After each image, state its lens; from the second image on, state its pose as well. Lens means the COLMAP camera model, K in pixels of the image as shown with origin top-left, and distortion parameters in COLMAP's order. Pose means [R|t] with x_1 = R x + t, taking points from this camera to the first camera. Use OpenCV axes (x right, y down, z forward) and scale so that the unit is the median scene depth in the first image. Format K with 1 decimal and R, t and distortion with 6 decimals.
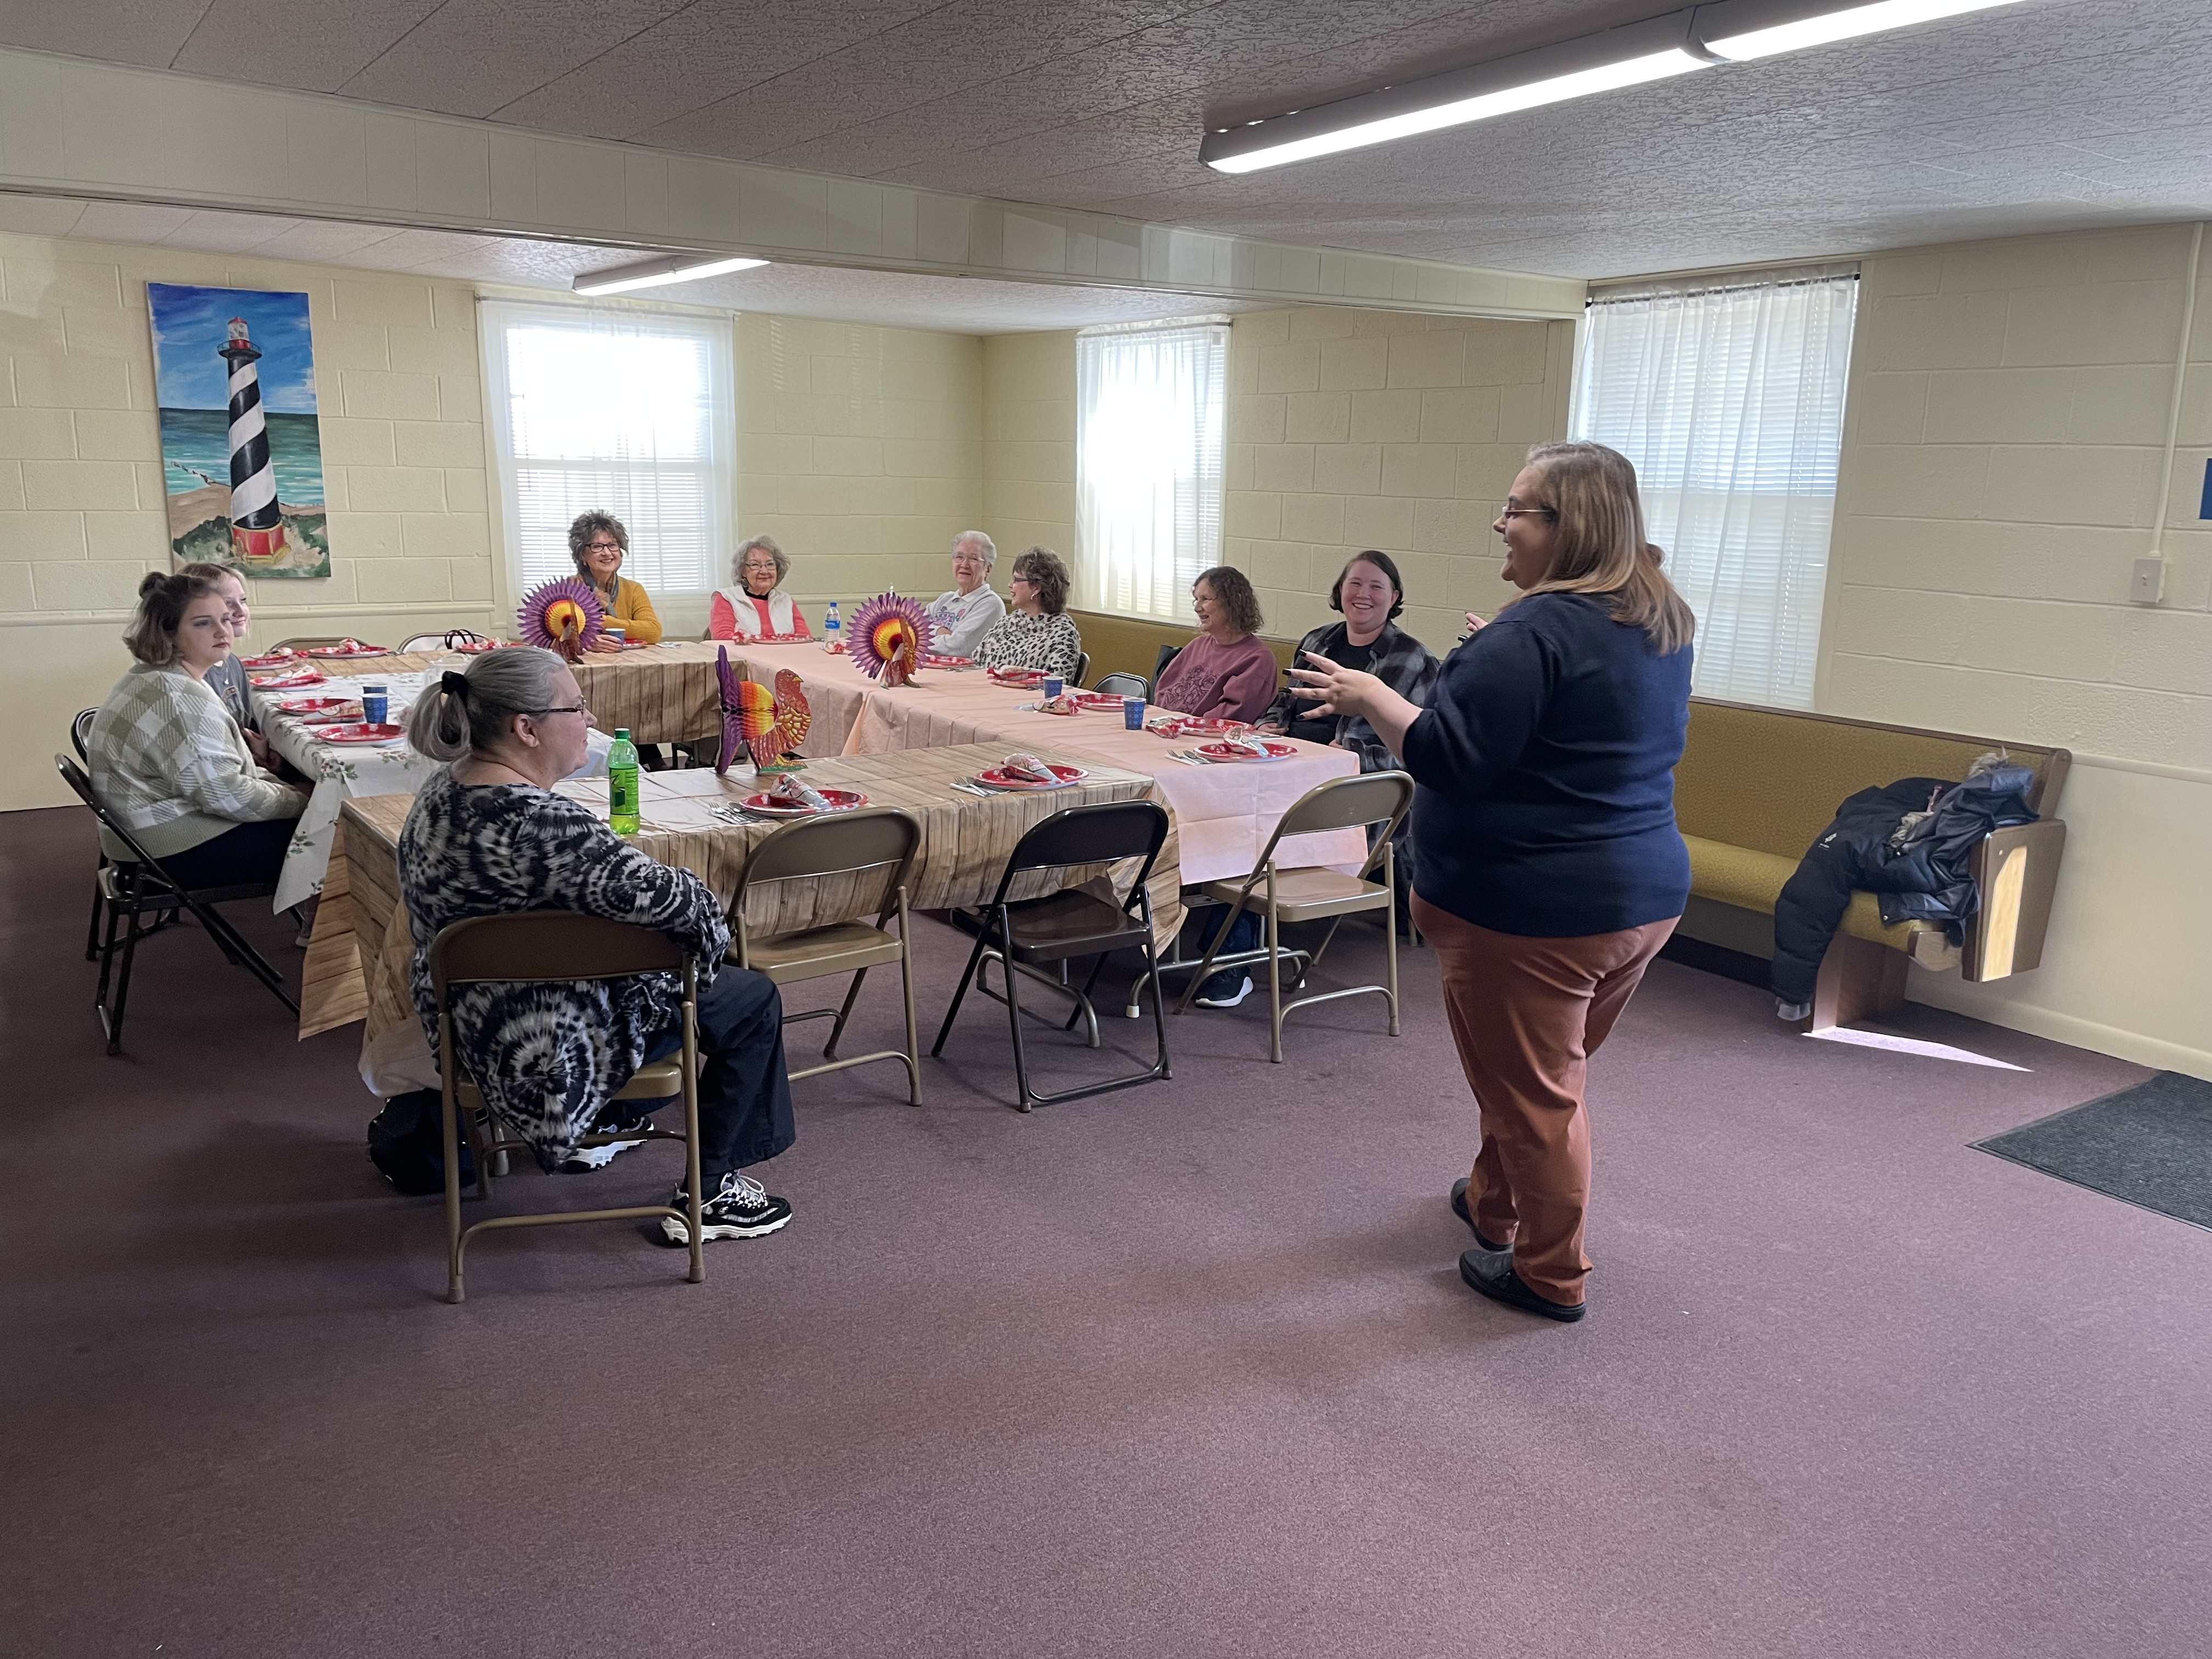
lens RADIAL K [[1640.4, 0, 1114.5], [0, 1640.4, 827.0], [0, 0, 1]] dist [0.065917, -0.067178]
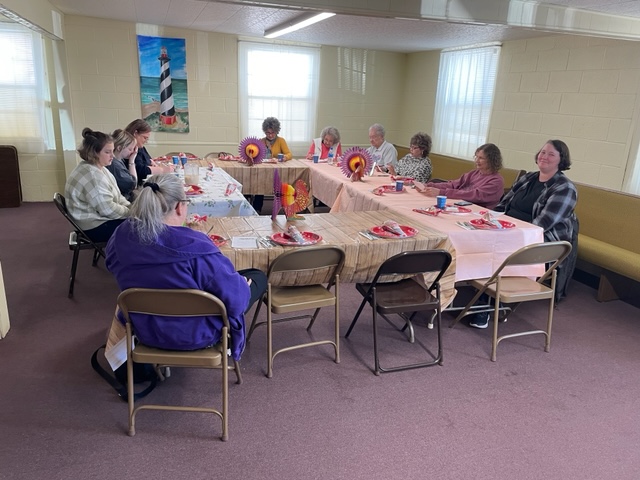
lens RADIAL K [[474.6, 0, 316.4], [0, 474.6, 245.3], [0, 0, 1]] dist [0.065917, -0.067178]
pose [[0.963744, 0.095855, -0.249016, 0.012456], [-0.077133, 0.993484, 0.083907, -0.051833], [0.255437, -0.061657, 0.964858, 0.273051]]
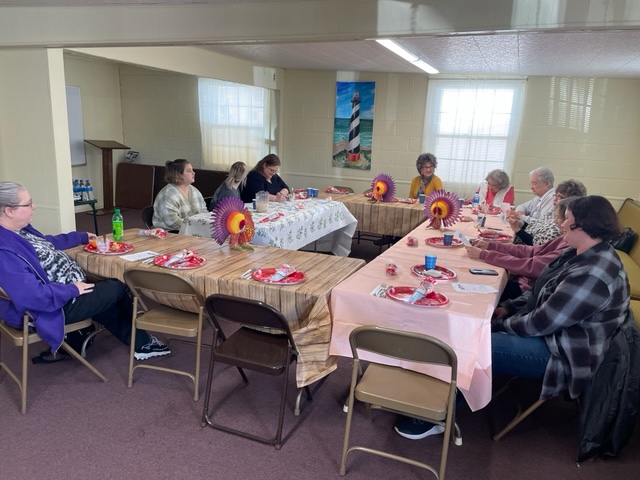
lens RADIAL K [[474.6, 0, 315.1], [0, 474.6, 245.0], [0, 0, 1]] dist [0.065917, -0.067178]
pose [[0.558938, 0.201496, -0.804355, 0.399627], [-0.206559, 0.973282, 0.100278, -0.122842], [0.803070, 0.110098, 0.585626, 0.604327]]
